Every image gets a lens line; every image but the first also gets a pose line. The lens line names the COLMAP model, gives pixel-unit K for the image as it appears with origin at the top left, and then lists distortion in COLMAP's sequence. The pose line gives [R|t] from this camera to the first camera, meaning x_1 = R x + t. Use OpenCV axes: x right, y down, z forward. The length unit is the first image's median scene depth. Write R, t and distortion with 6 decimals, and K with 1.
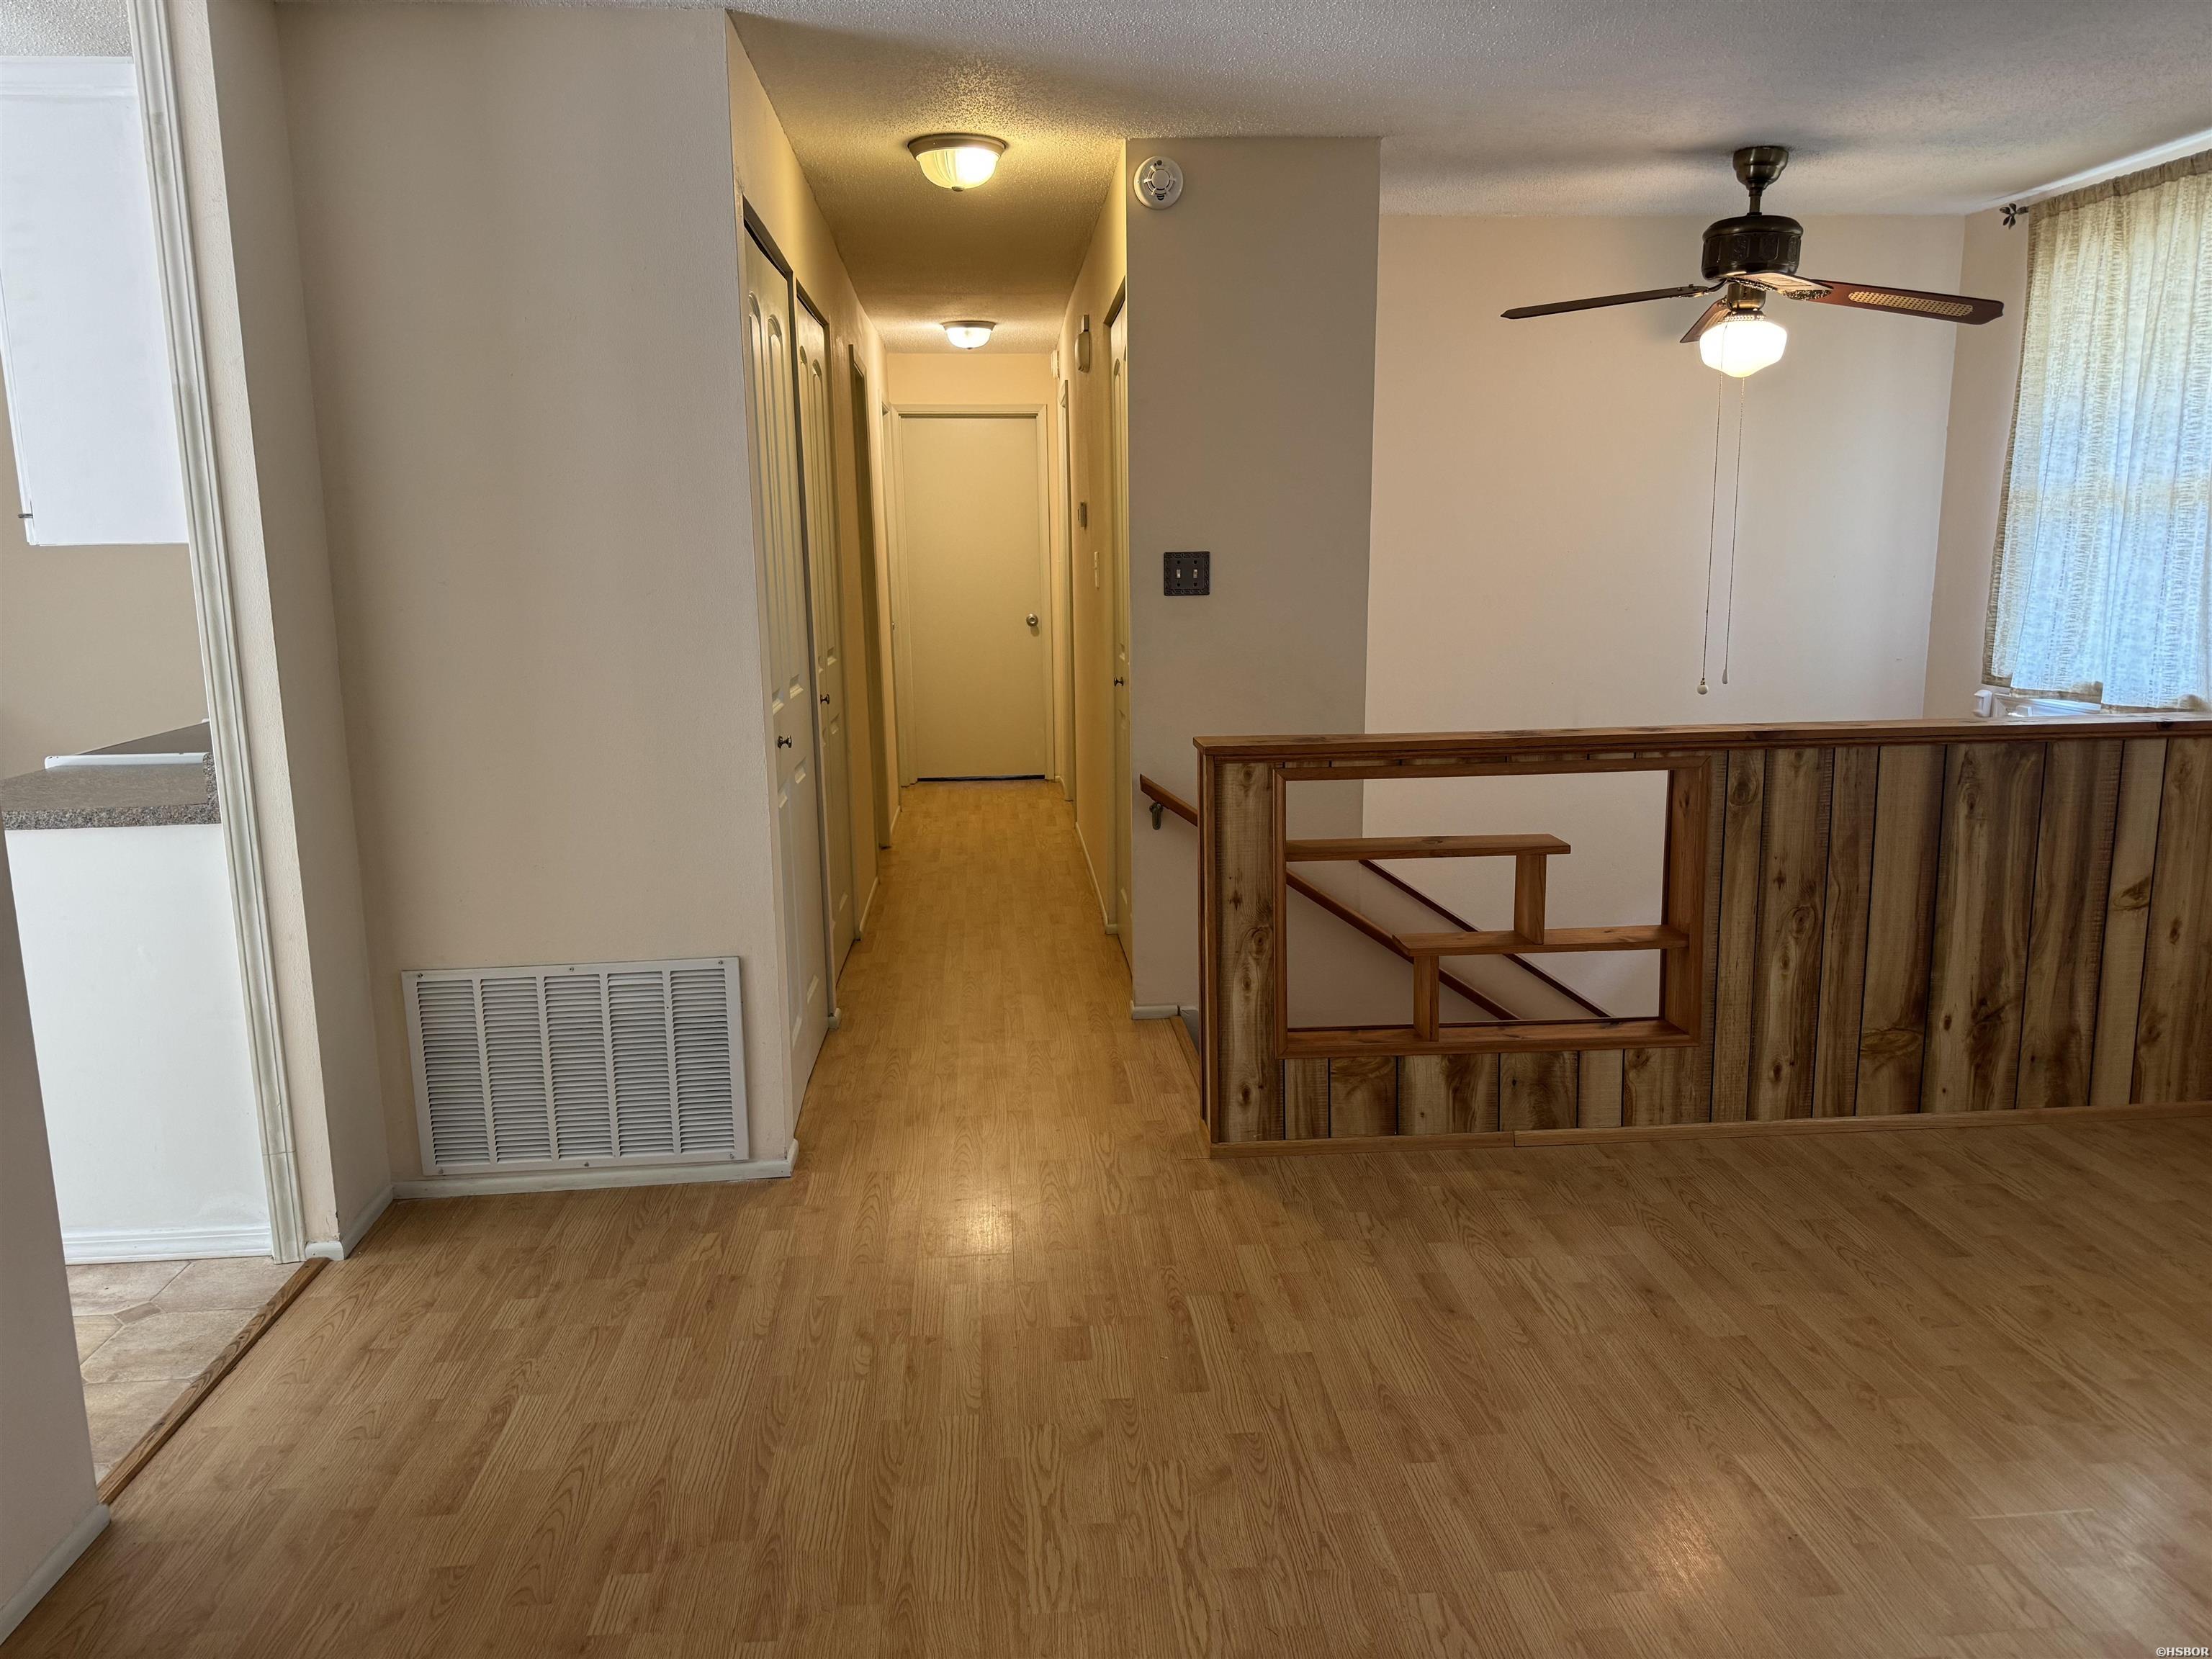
lens RADIAL K [[1564.9, 0, 1100.2], [0, 1564.9, 819.6], [0, 0, 1]] dist [0.067125, -0.075666]
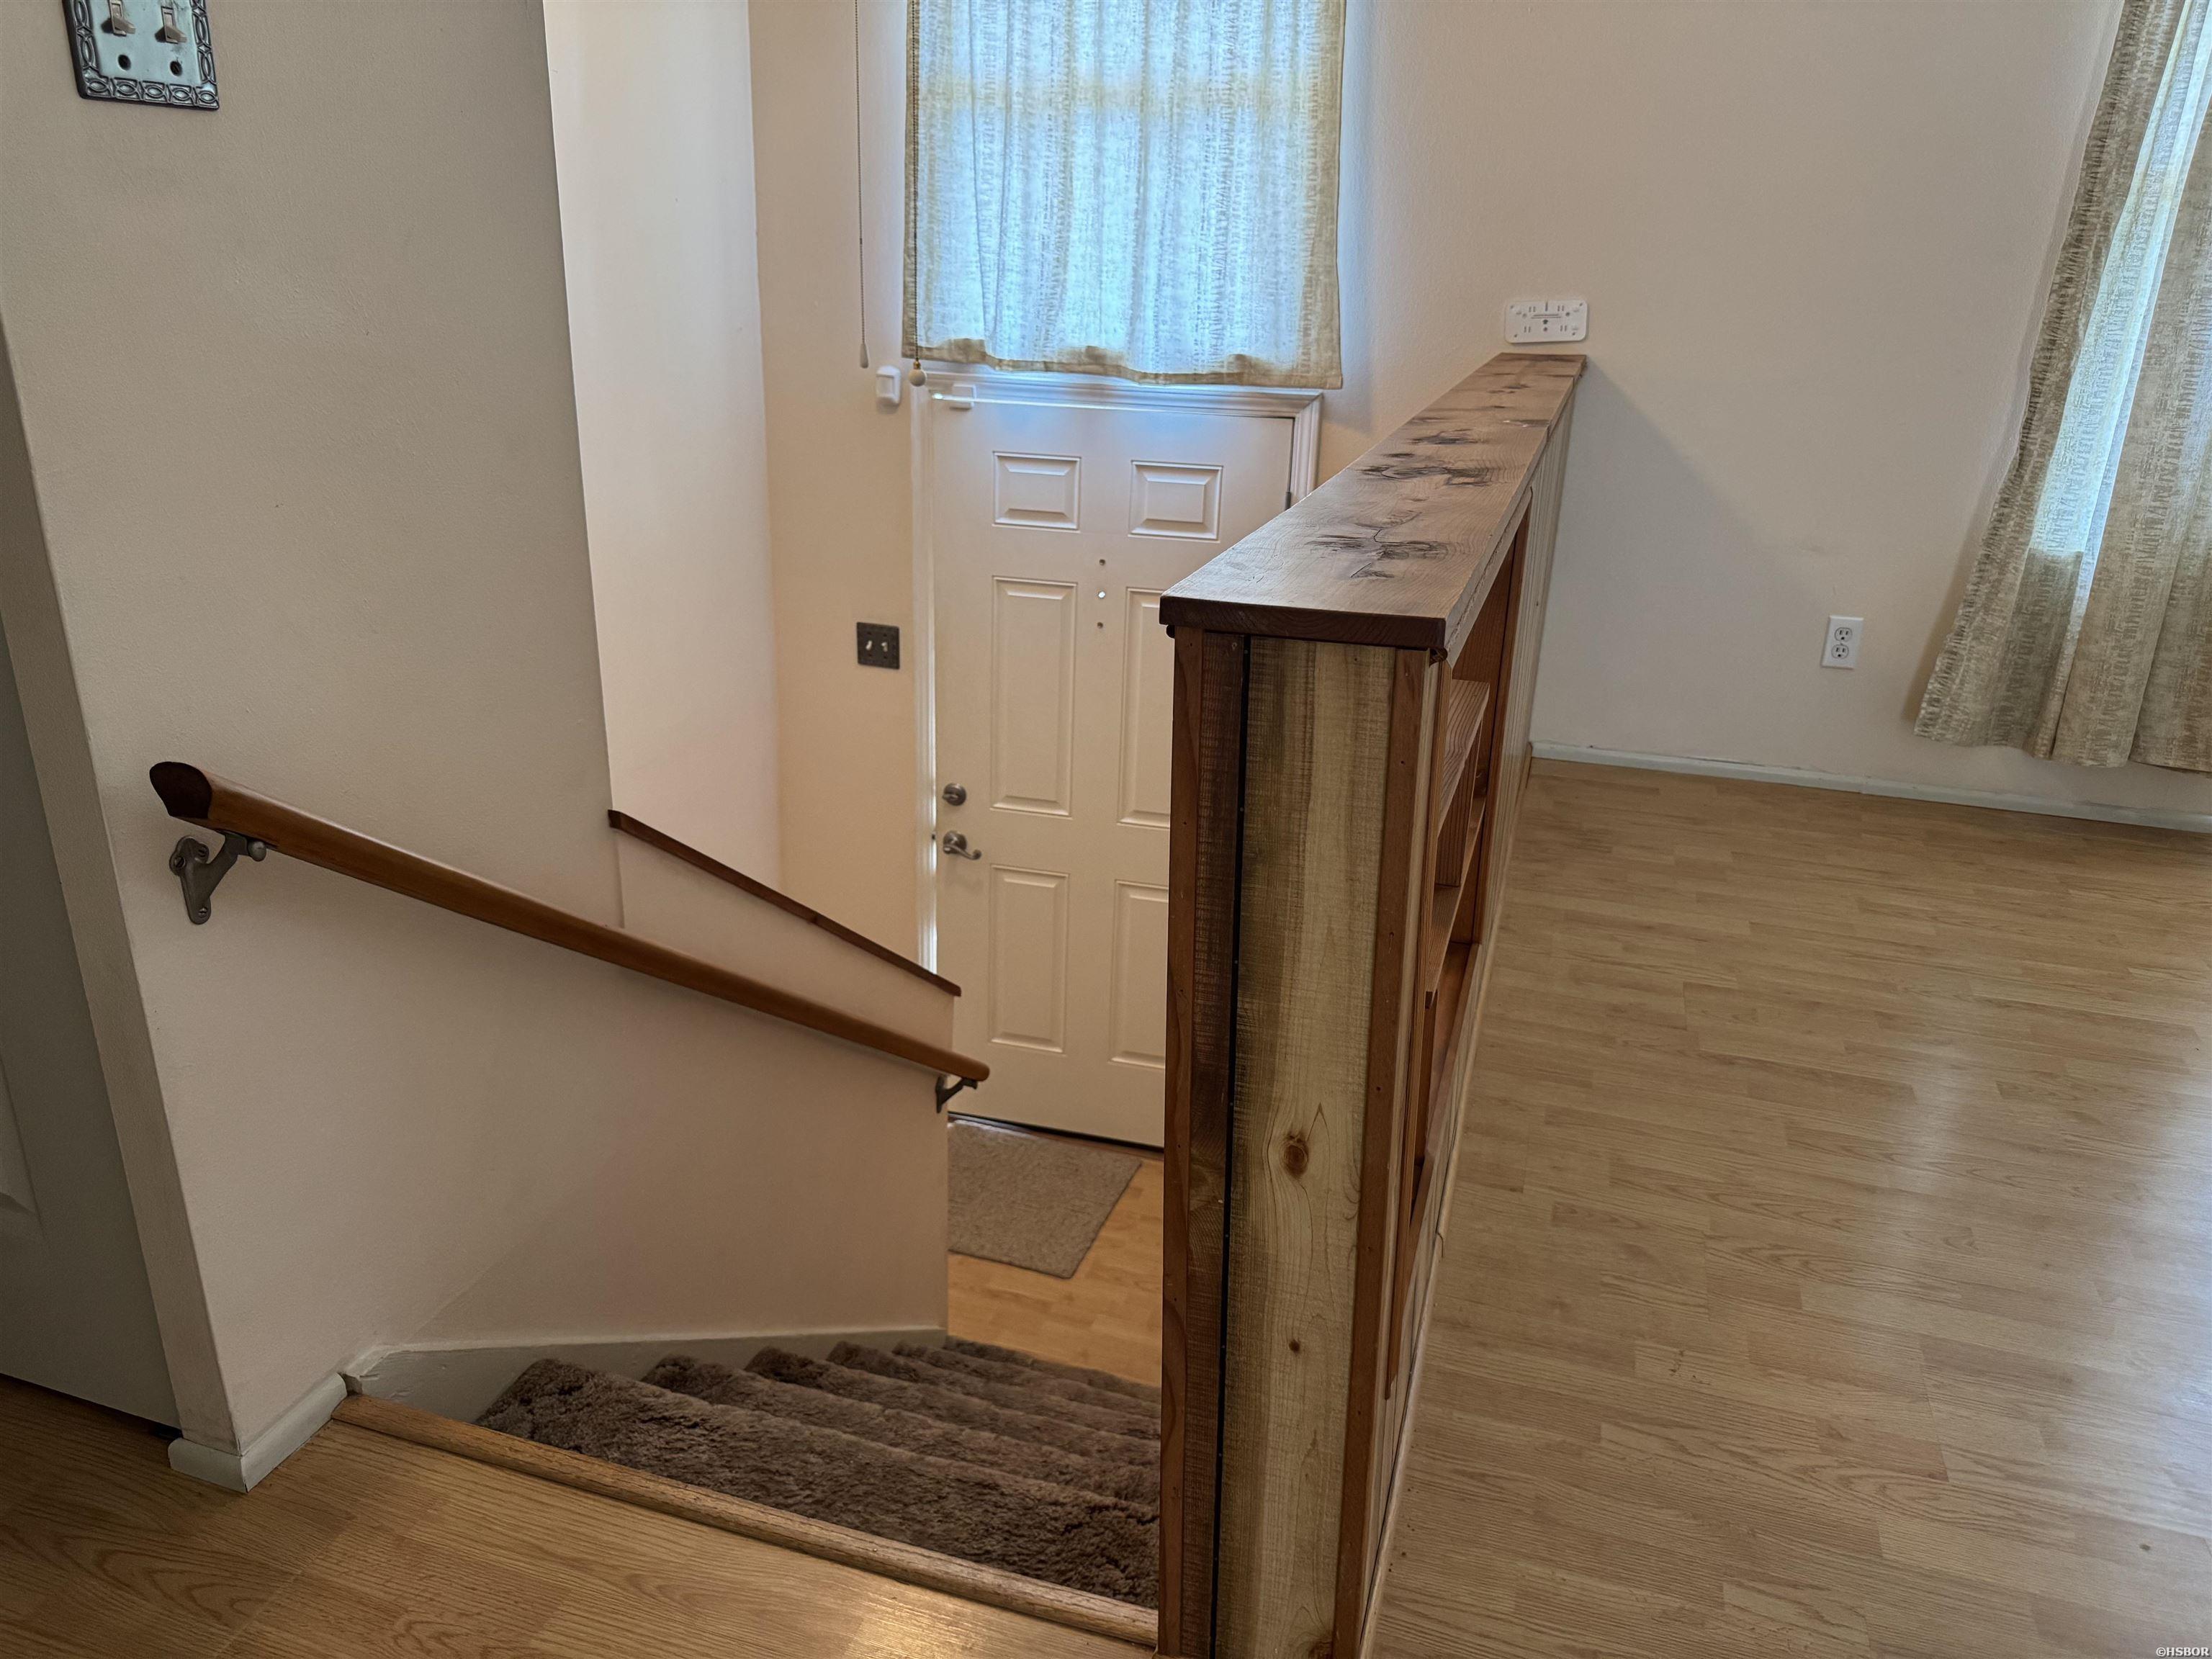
lens RADIAL K [[1569.8, 0, 1106.0], [0, 1569.8, 829.5], [0, 0, 1]] dist [0.158734, -0.380002]
pose [[0.364459, -0.299135, 0.881866, -0.257287], [0.129460, 0.954081, 0.270127, -0.111751], [-0.922177, 0.015716, 0.386449, 1.102183]]
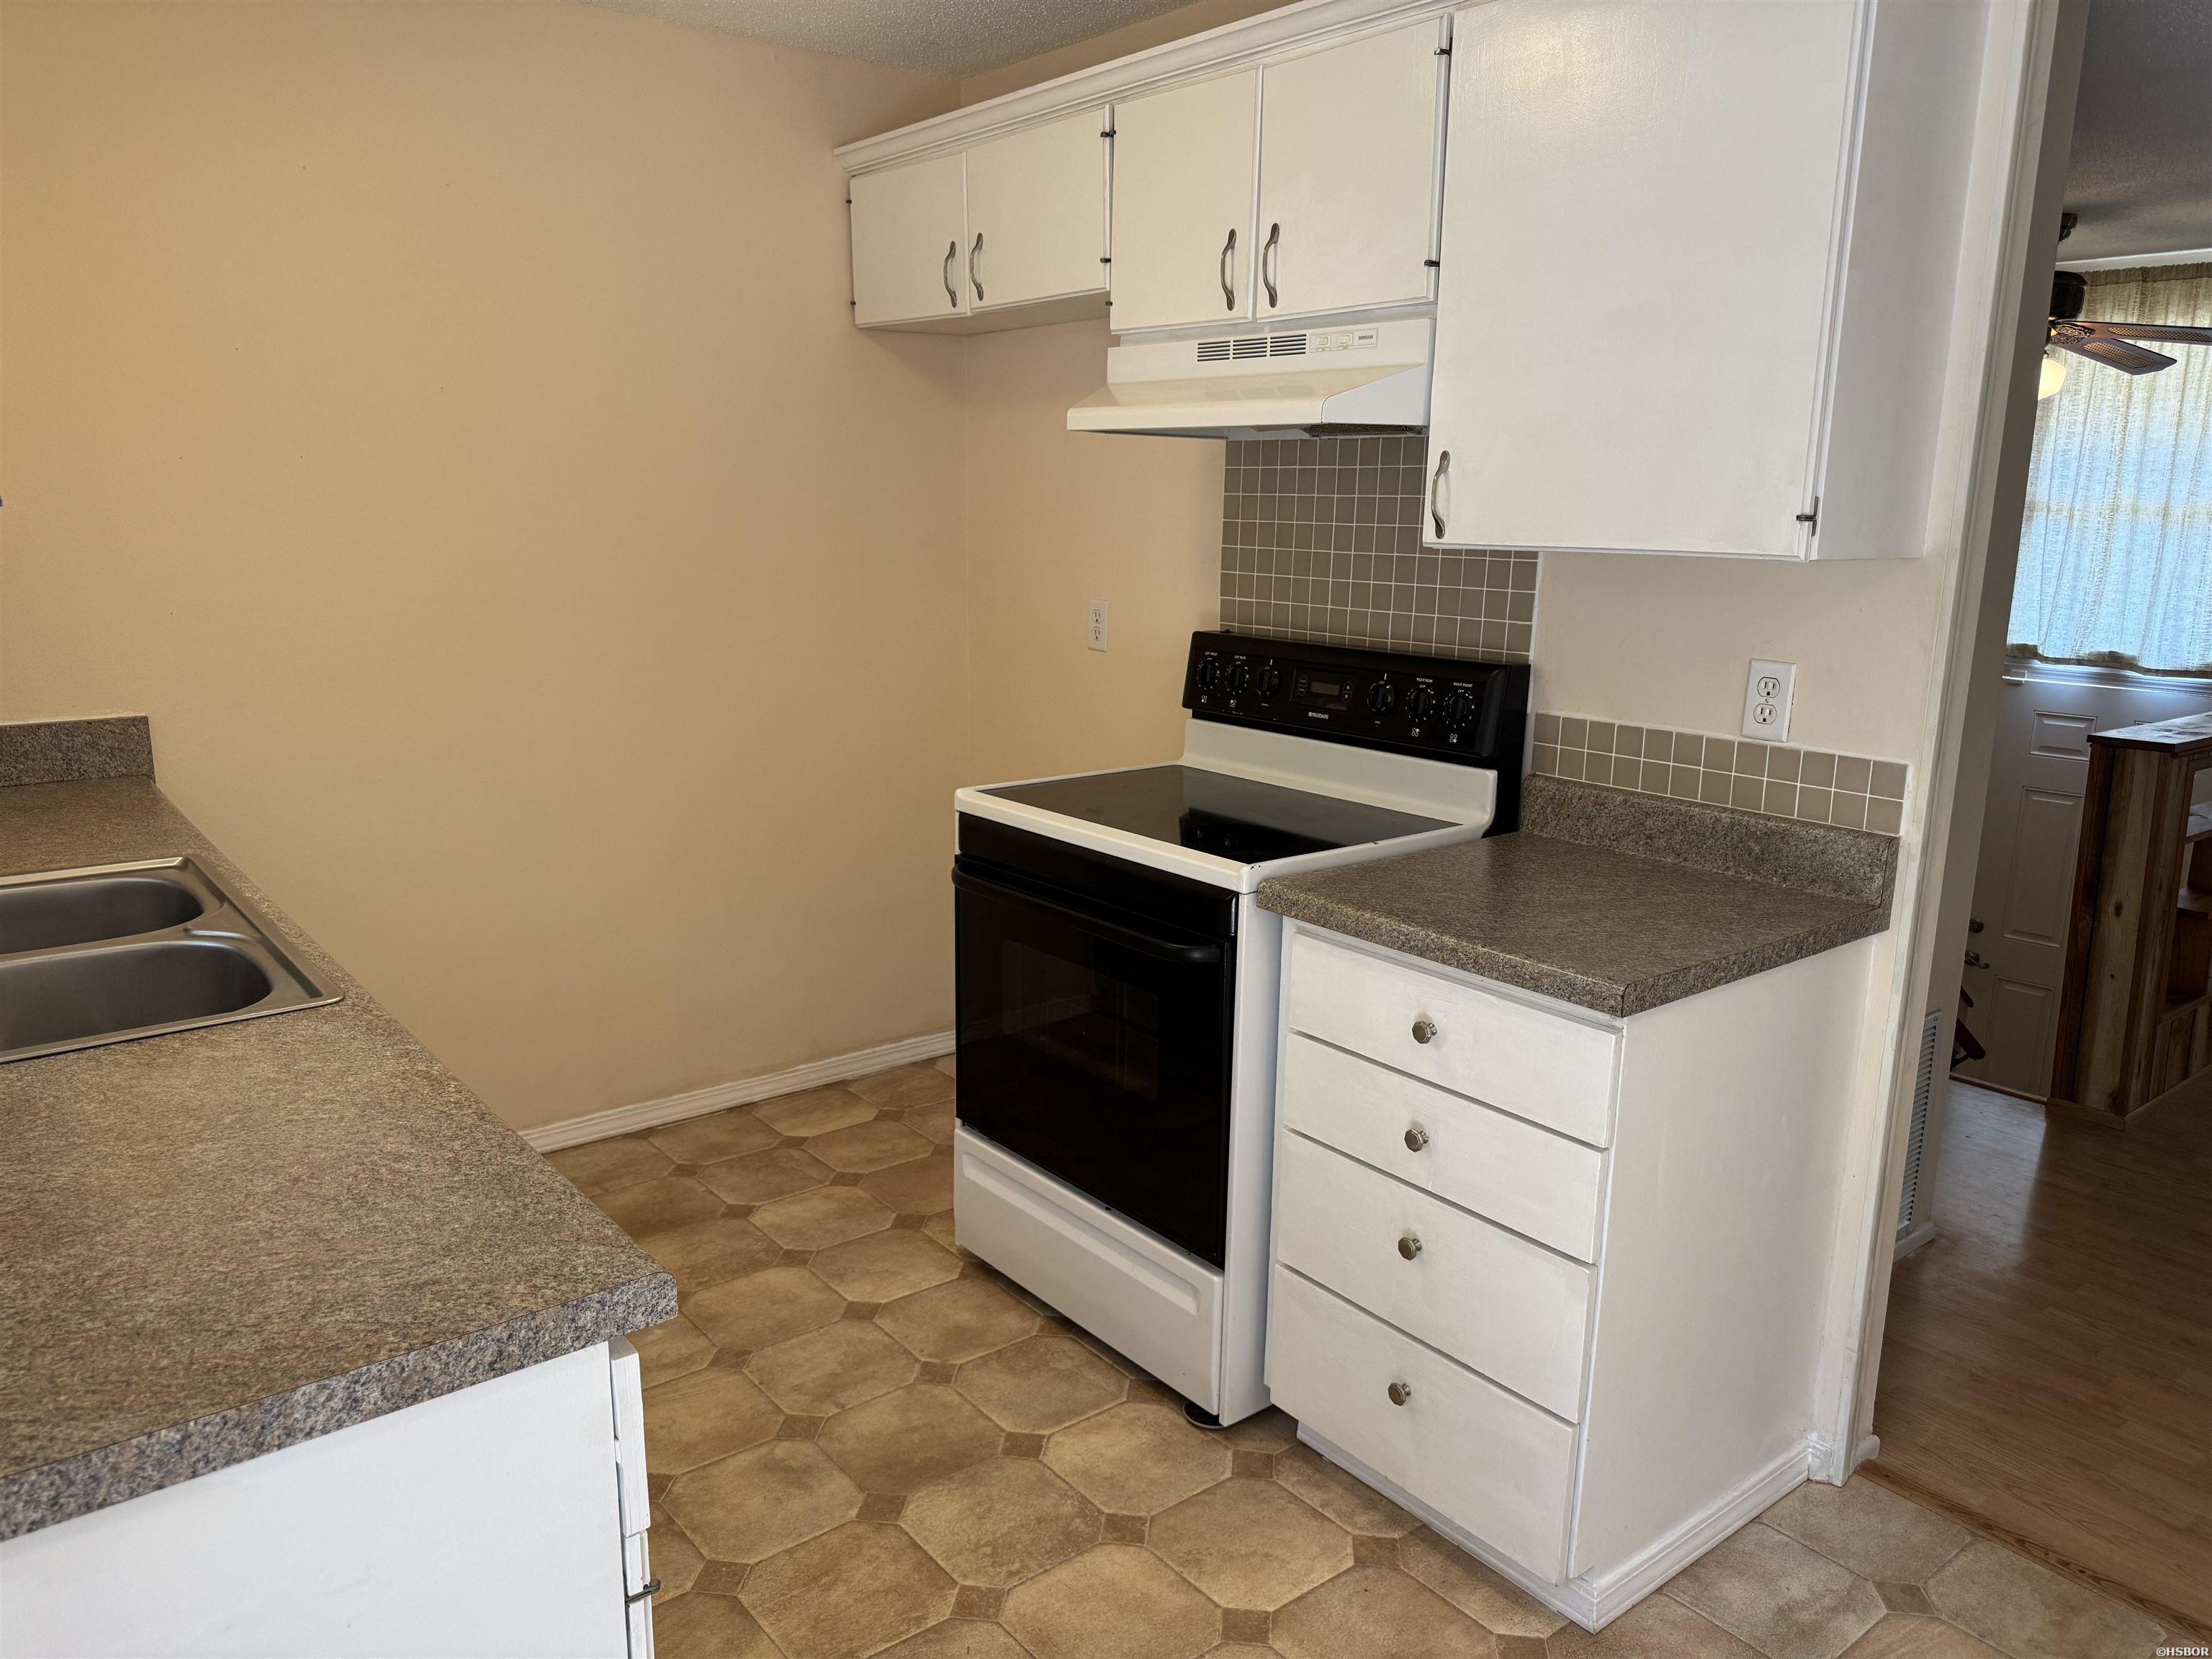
lens RADIAL K [[1564.9, 0, 1100.2], [0, 1564.9, 819.6], [0, 0, 1]] dist [0.067125, -0.075666]
pose [[0.827612, -0.083931, 0.554989, -1.307234], [0.068319, 0.996468, 0.048817, -0.112154], [-0.557127, -0.002485, 0.830424, 0.603074]]
